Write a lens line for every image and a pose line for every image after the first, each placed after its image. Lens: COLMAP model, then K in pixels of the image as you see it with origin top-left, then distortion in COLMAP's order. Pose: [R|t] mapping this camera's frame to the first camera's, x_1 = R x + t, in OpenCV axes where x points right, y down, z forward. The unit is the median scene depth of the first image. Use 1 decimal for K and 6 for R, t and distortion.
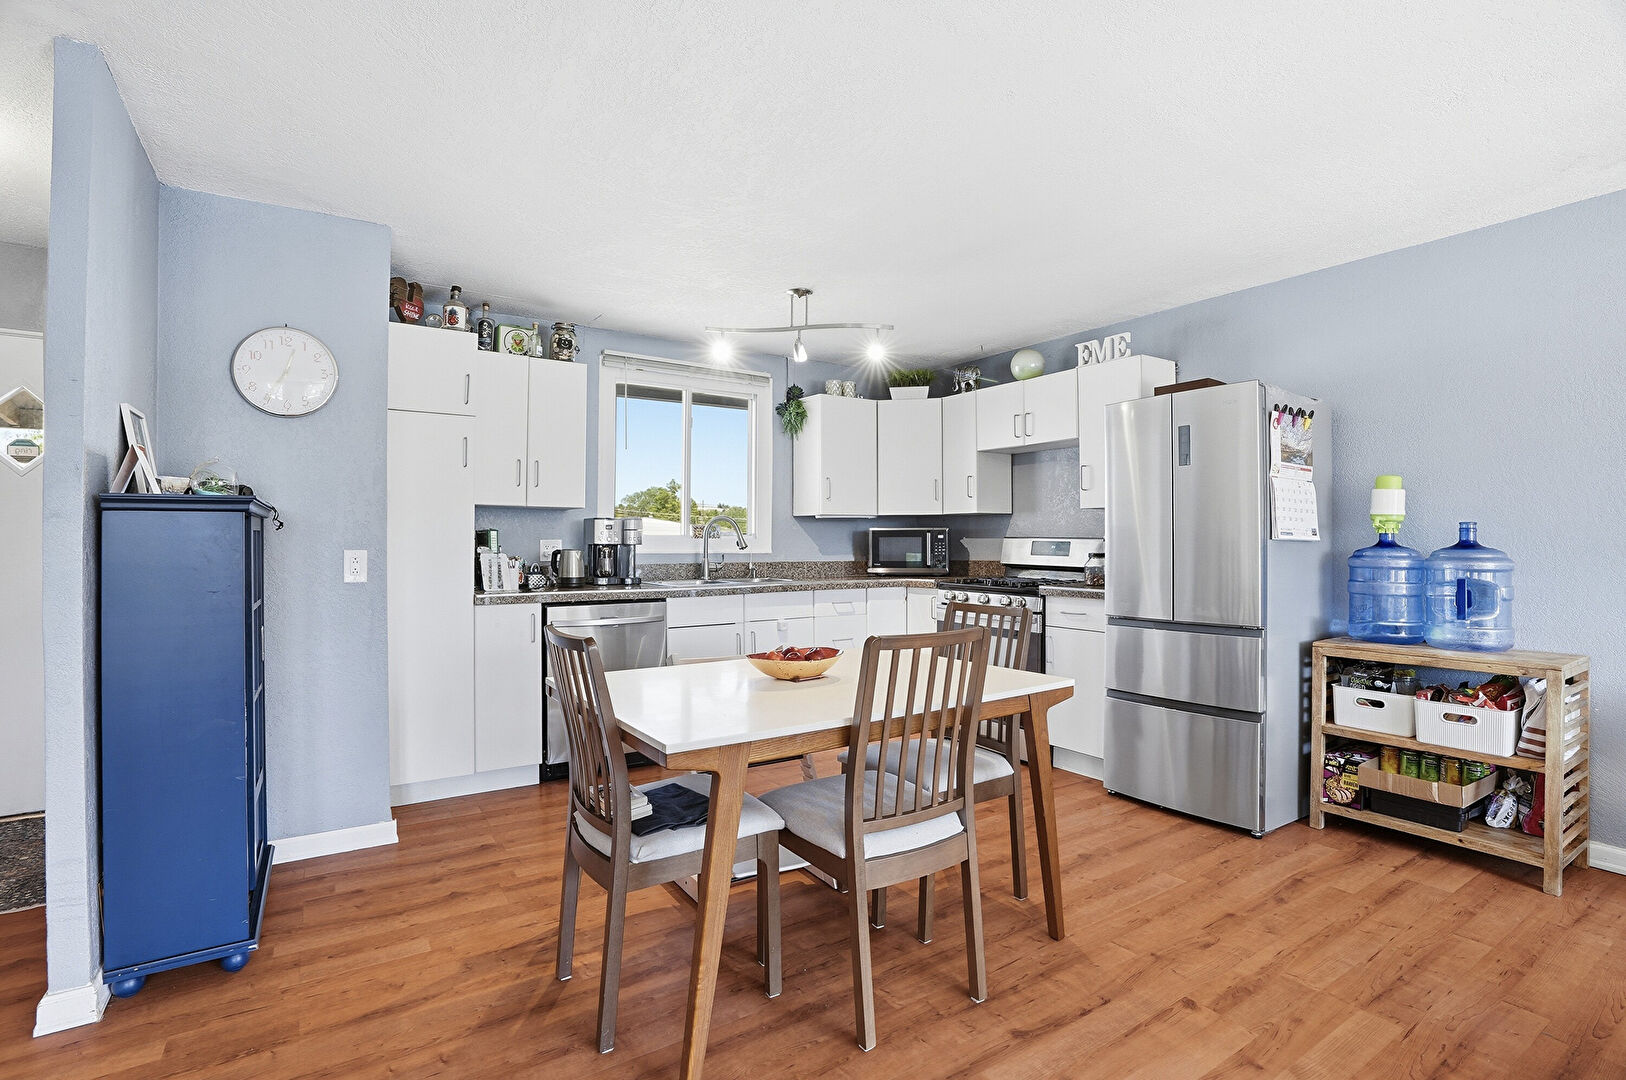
lens RADIAL K [[772.2, 0, 810.8], [0, 772.2, 532.3], [0, 0, 1]] dist [-0.064094, 0.020493]
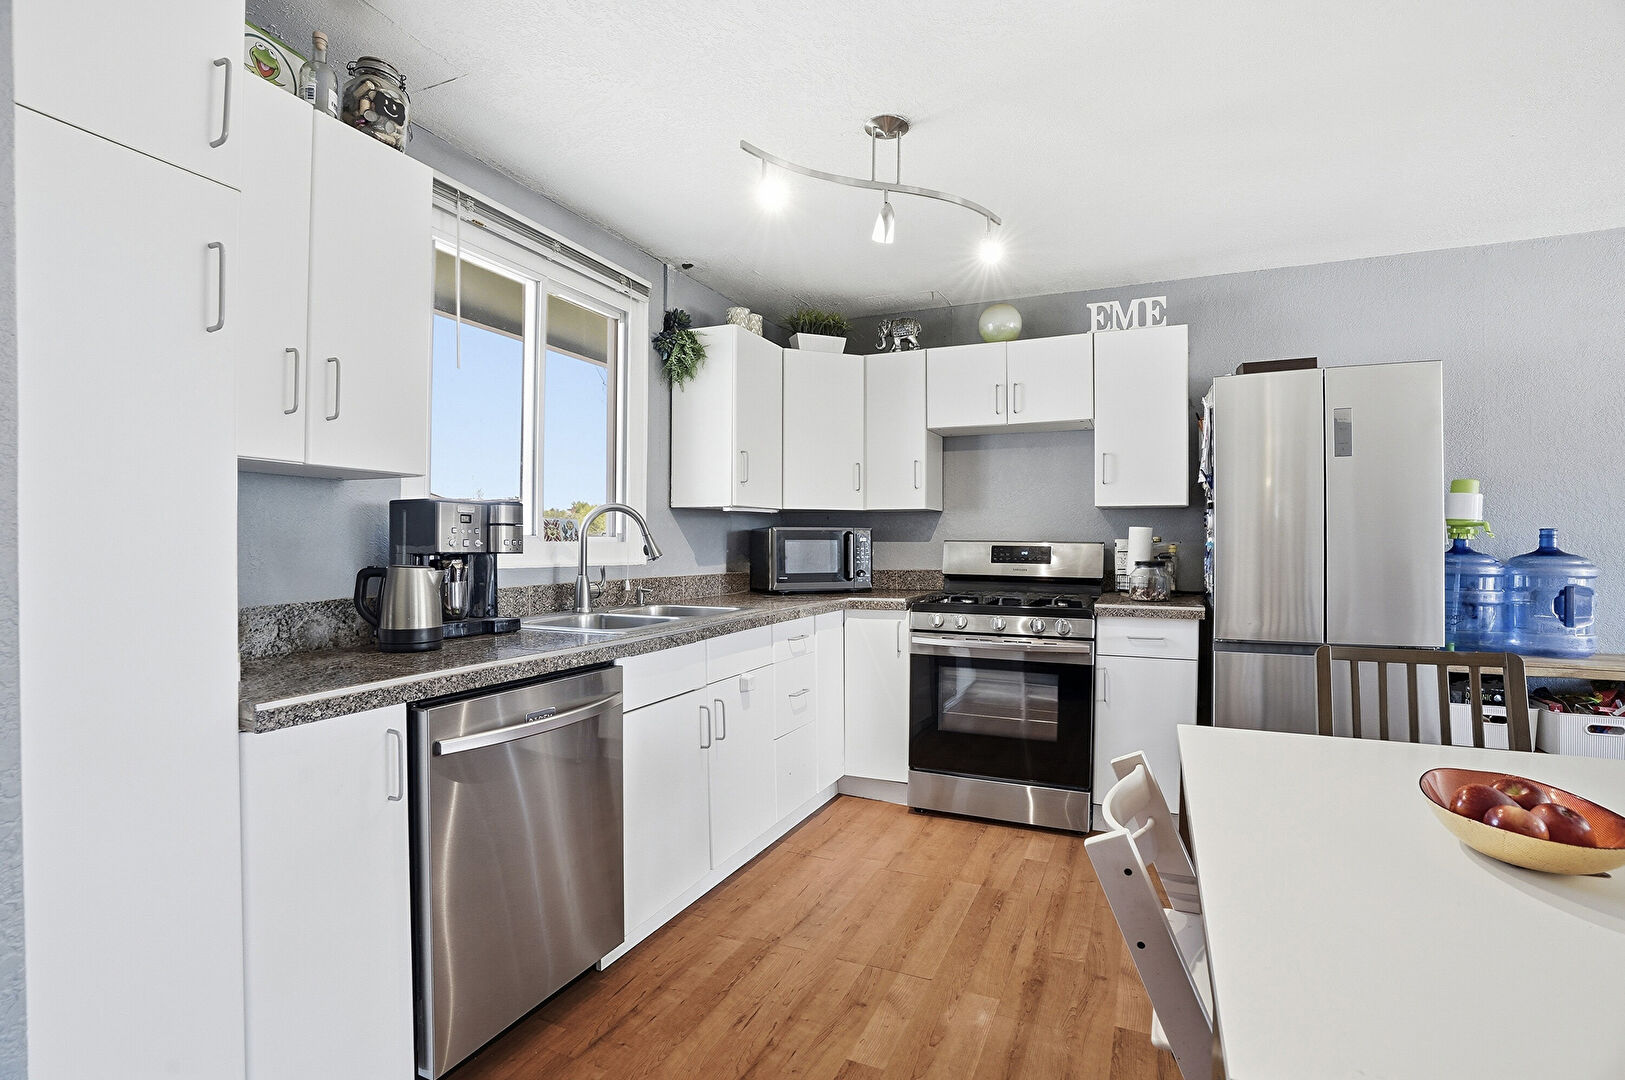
lens RADIAL K [[772.8, 0, 814.1], [0, 772.8, 545.4], [0, 0, 1]] dist [-0.061841, 0.027239]
pose [[0.843280, -0.000074, 0.537474, -0.350319], [-0.007818, 0.999893, 0.012403, 0.003081], [-0.537417, -0.014662, 0.843189, 0.492645]]
